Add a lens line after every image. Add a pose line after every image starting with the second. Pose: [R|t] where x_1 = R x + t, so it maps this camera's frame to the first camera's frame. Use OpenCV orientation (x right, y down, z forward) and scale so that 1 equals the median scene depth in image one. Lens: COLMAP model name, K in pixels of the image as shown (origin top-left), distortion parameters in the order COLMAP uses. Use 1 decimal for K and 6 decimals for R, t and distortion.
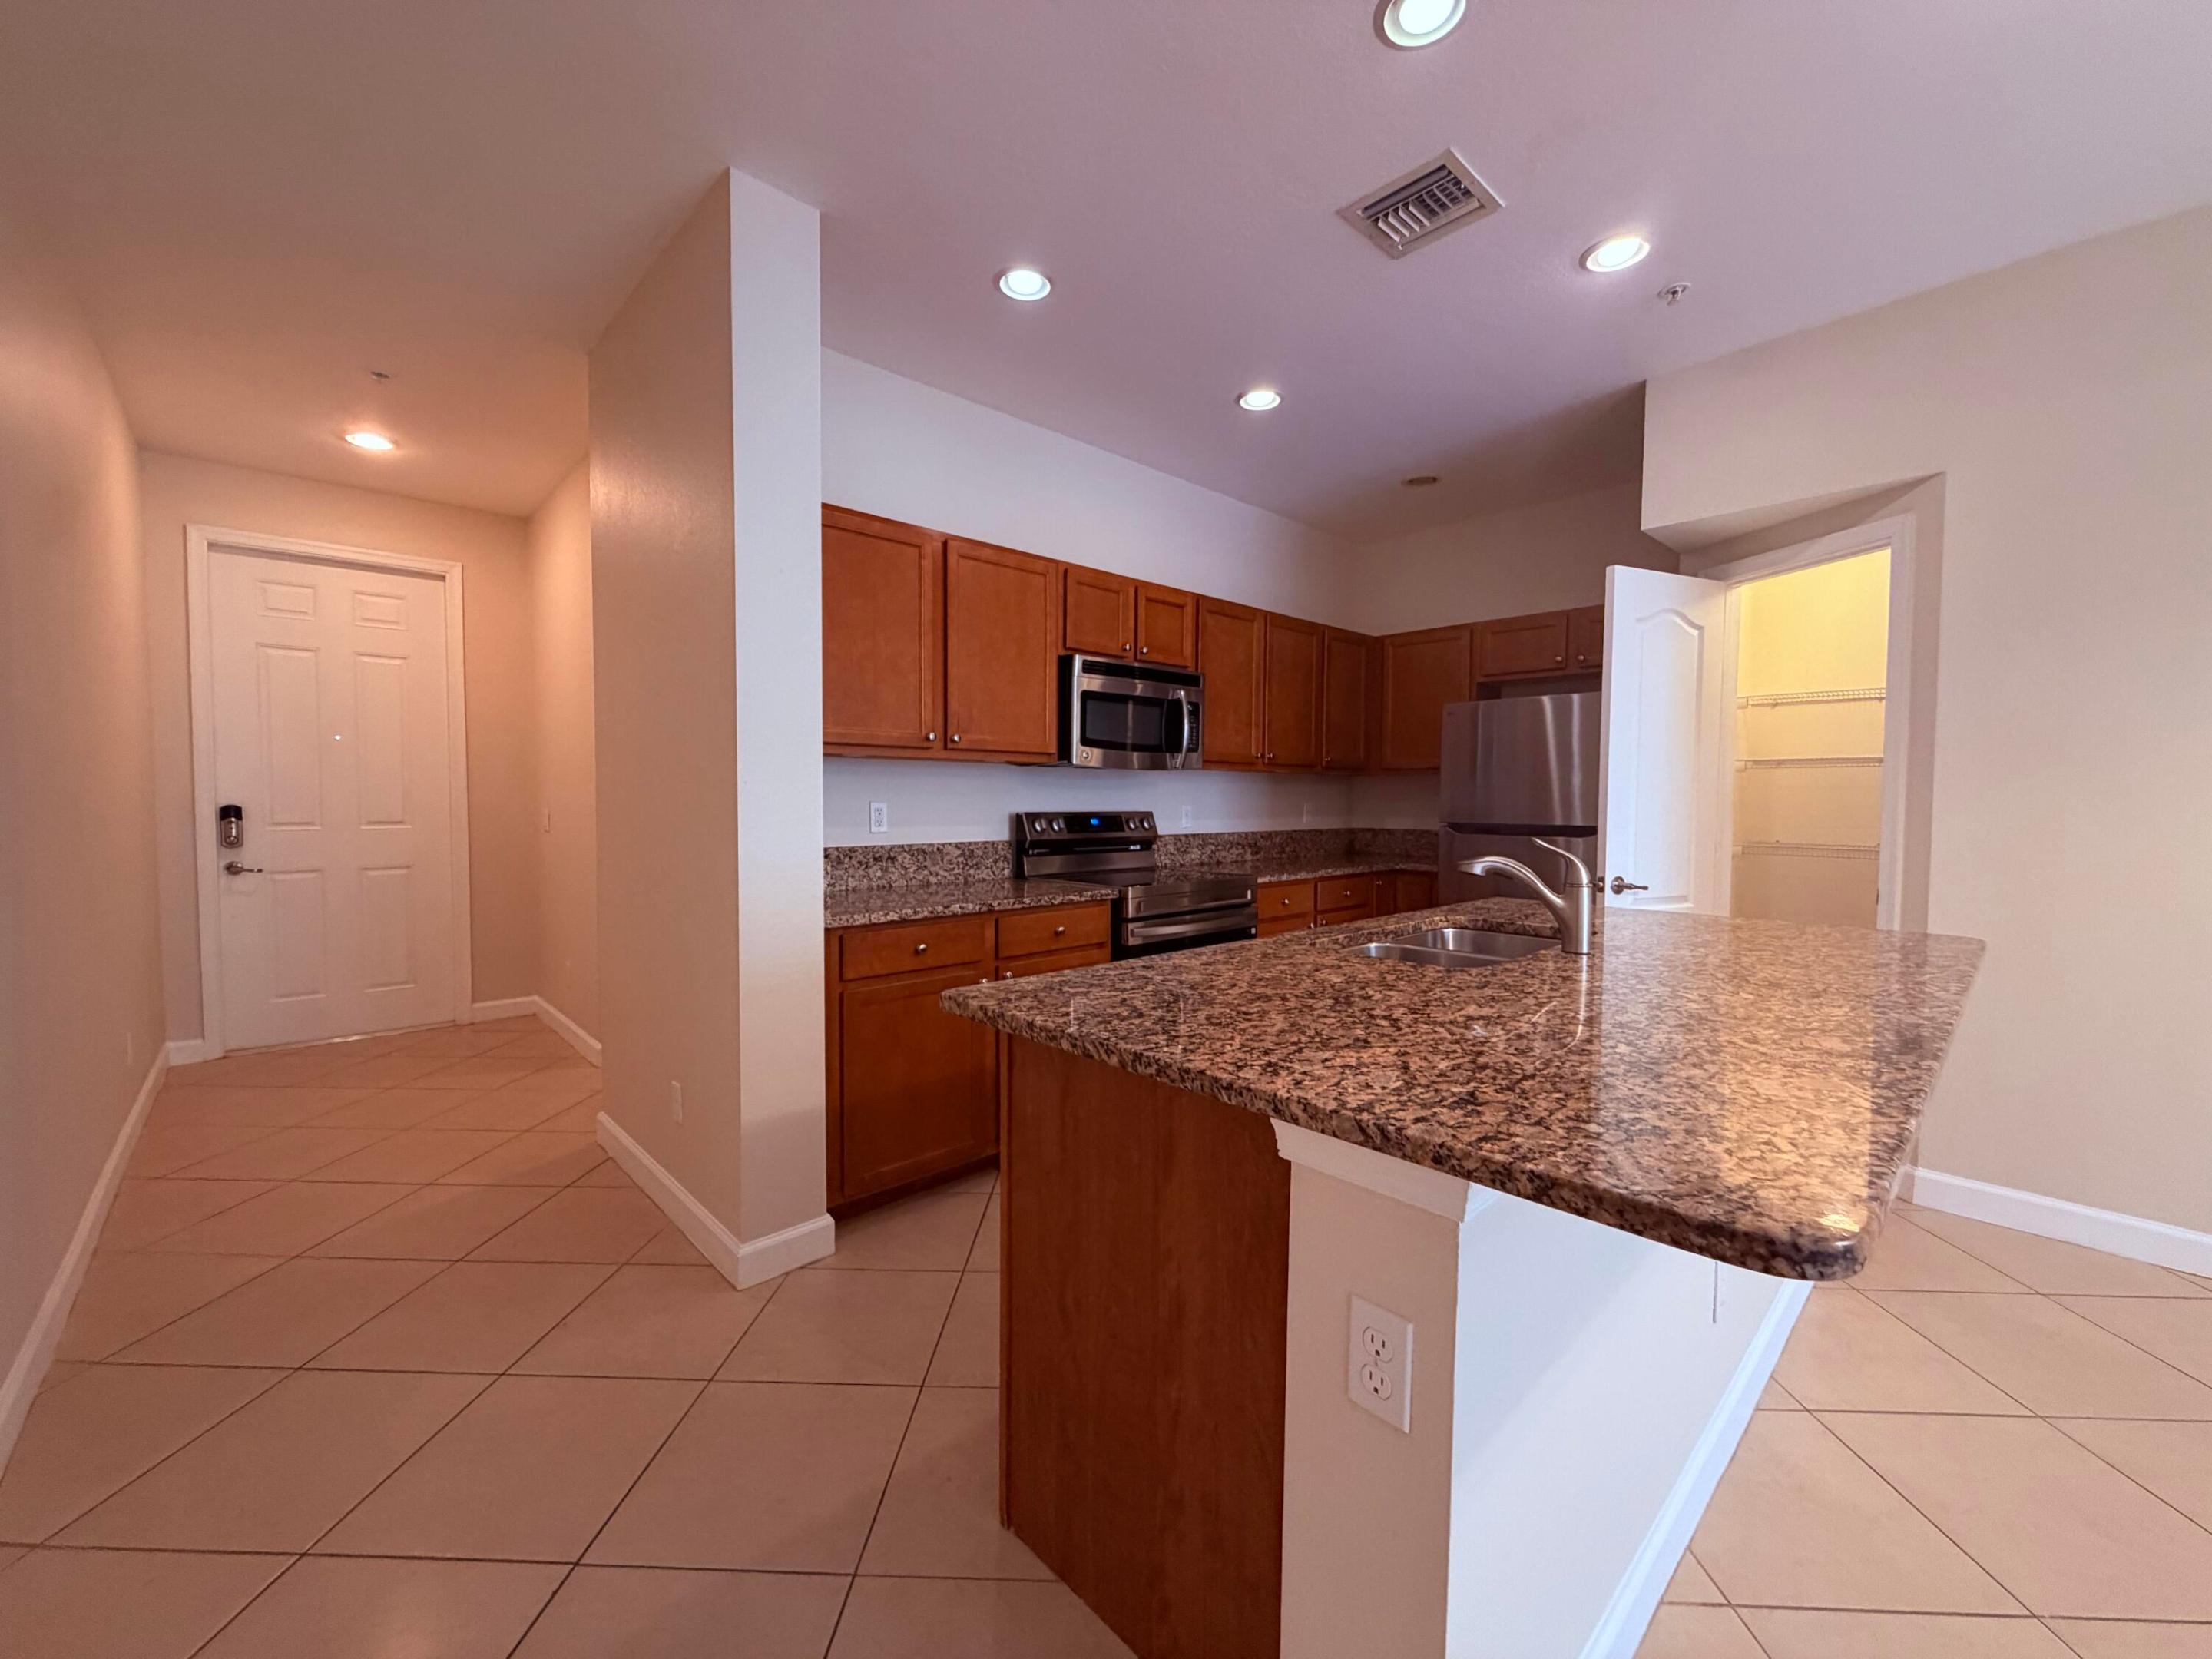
lens RADIAL K [[891.0, 0, 1106.0], [0, 891.0, 829.5], [0, 0, 1]] dist [-0.001054, 0.000168]
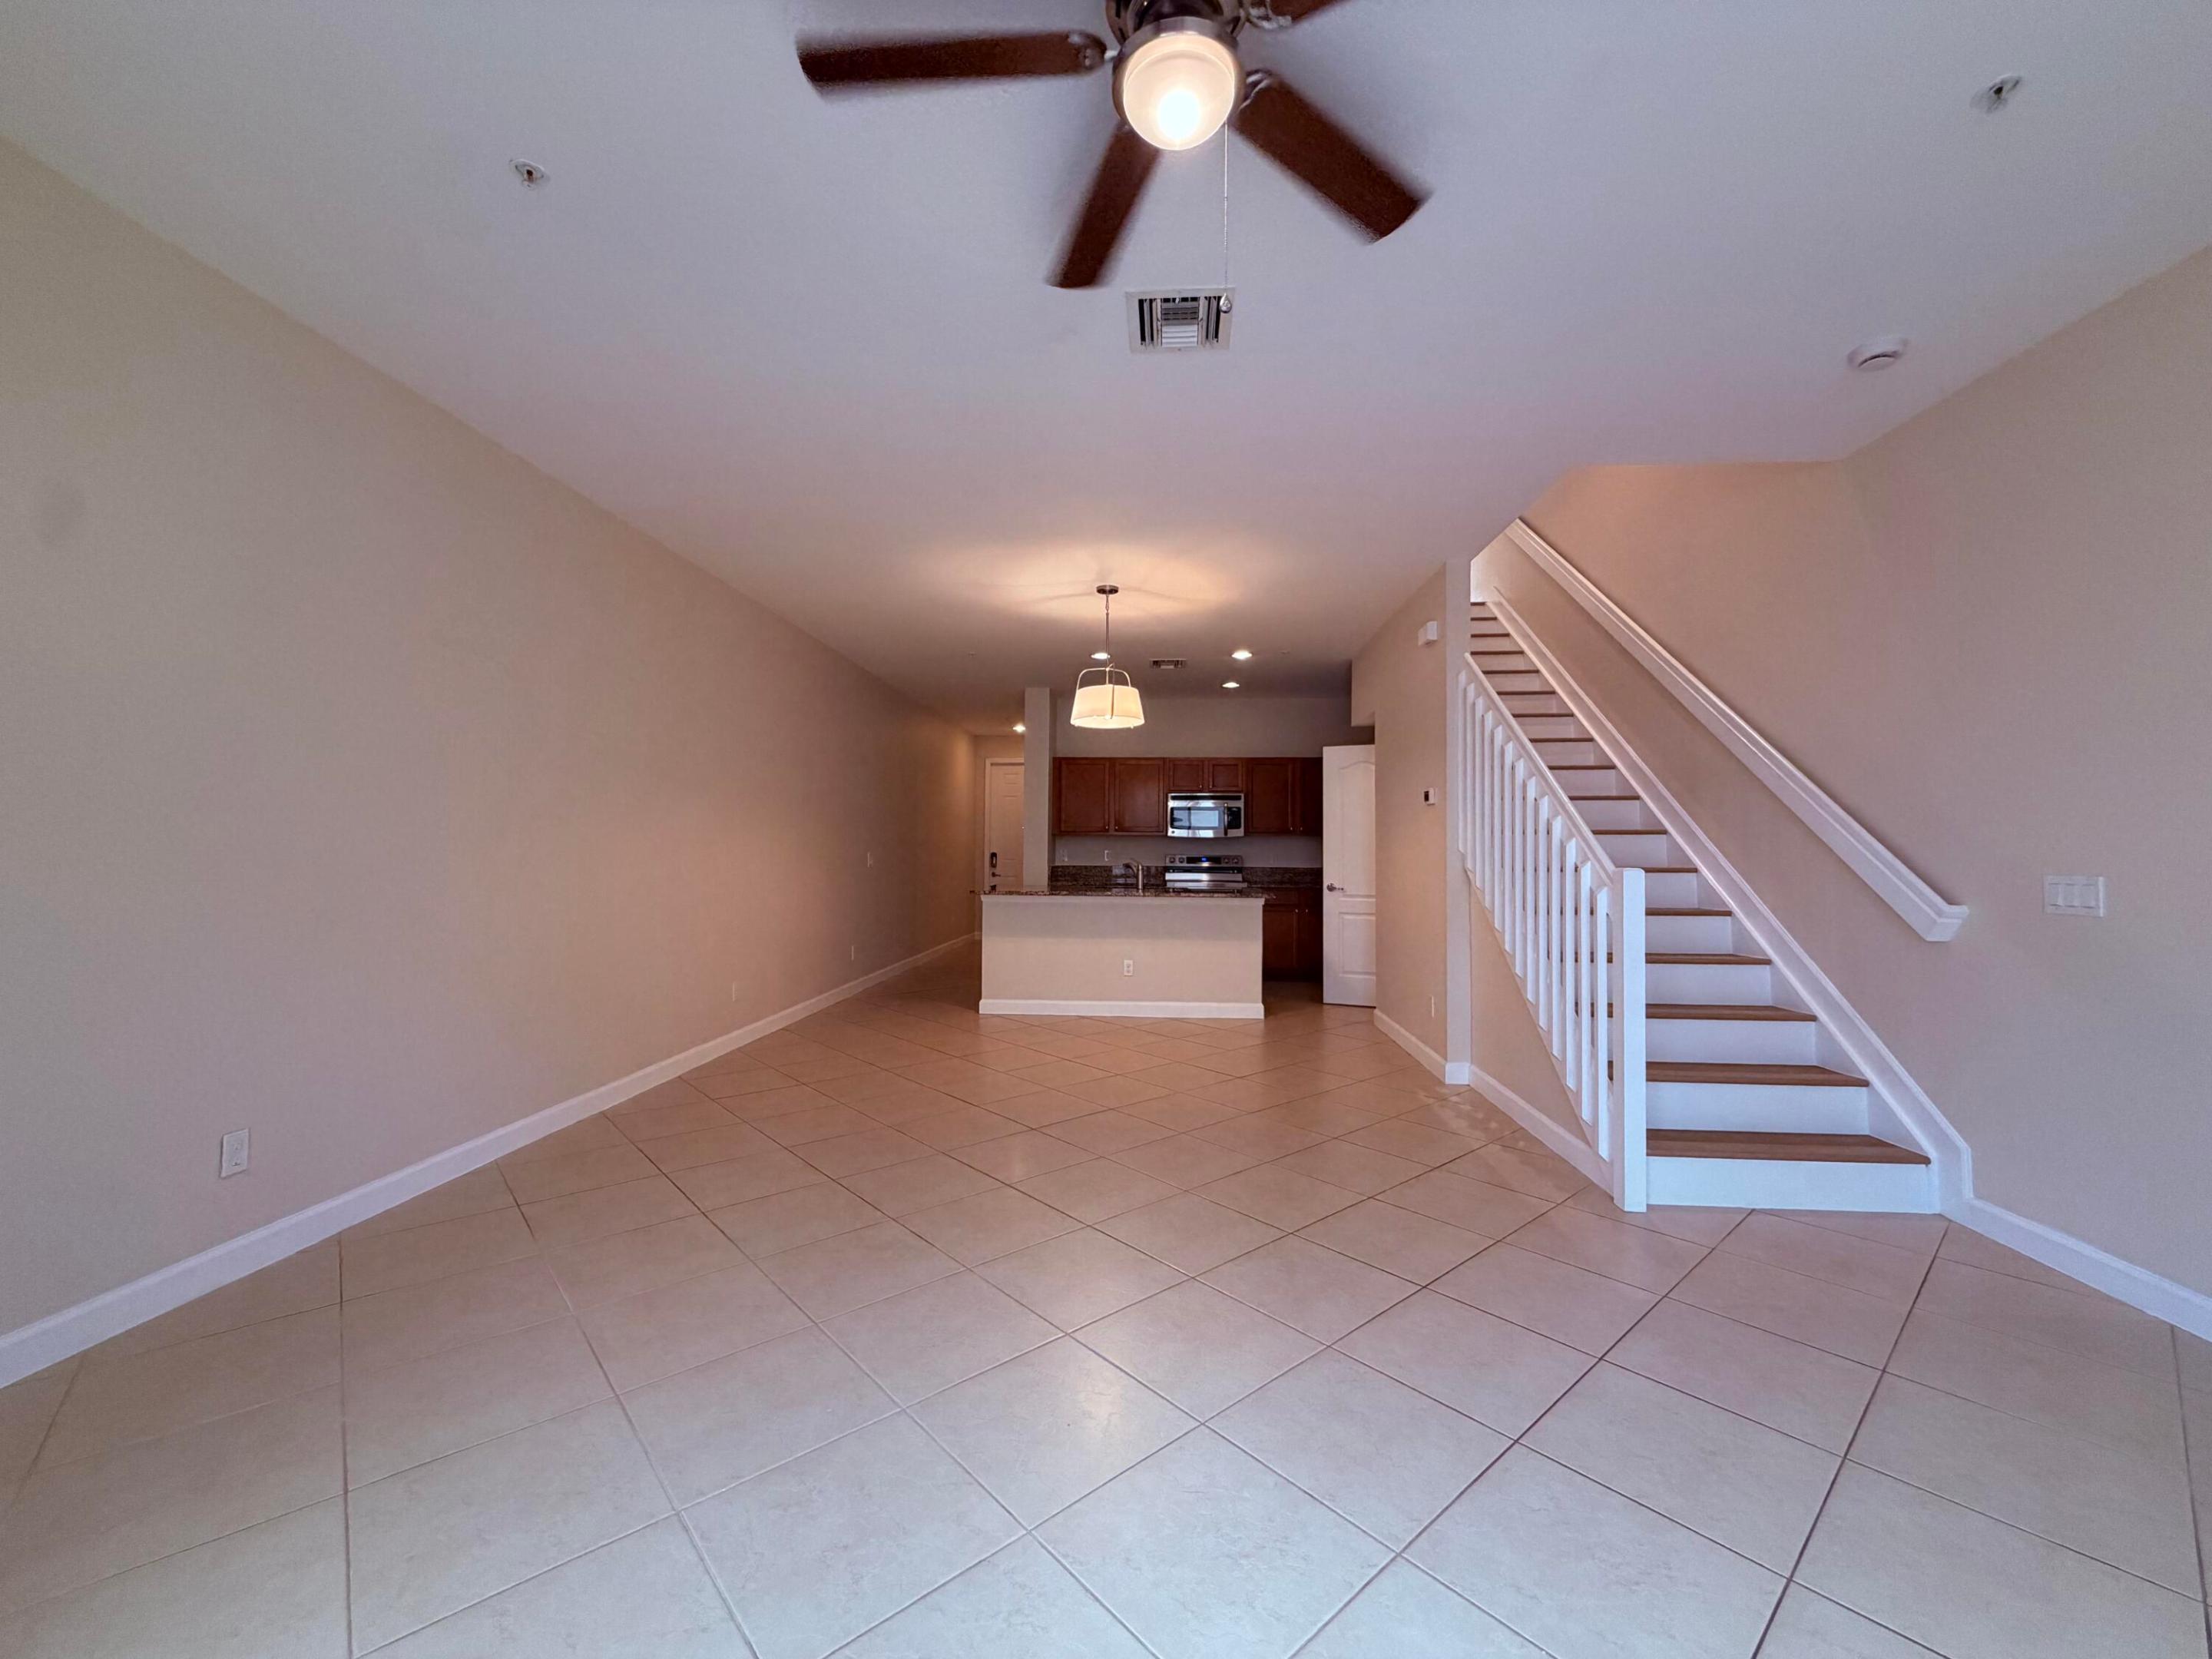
lens RADIAL K [[883.7, 0, 1106.0], [0, 883.7, 829.5], [0, 0, 1]] dist [-0.000781, -0.000122]
pose [[0.684692, -0.018078, -0.728608, 1.674011], [-0.029469, 0.998188, -0.052460, 0.046200], [0.728236, 0.057391, 0.682919, -0.859760]]
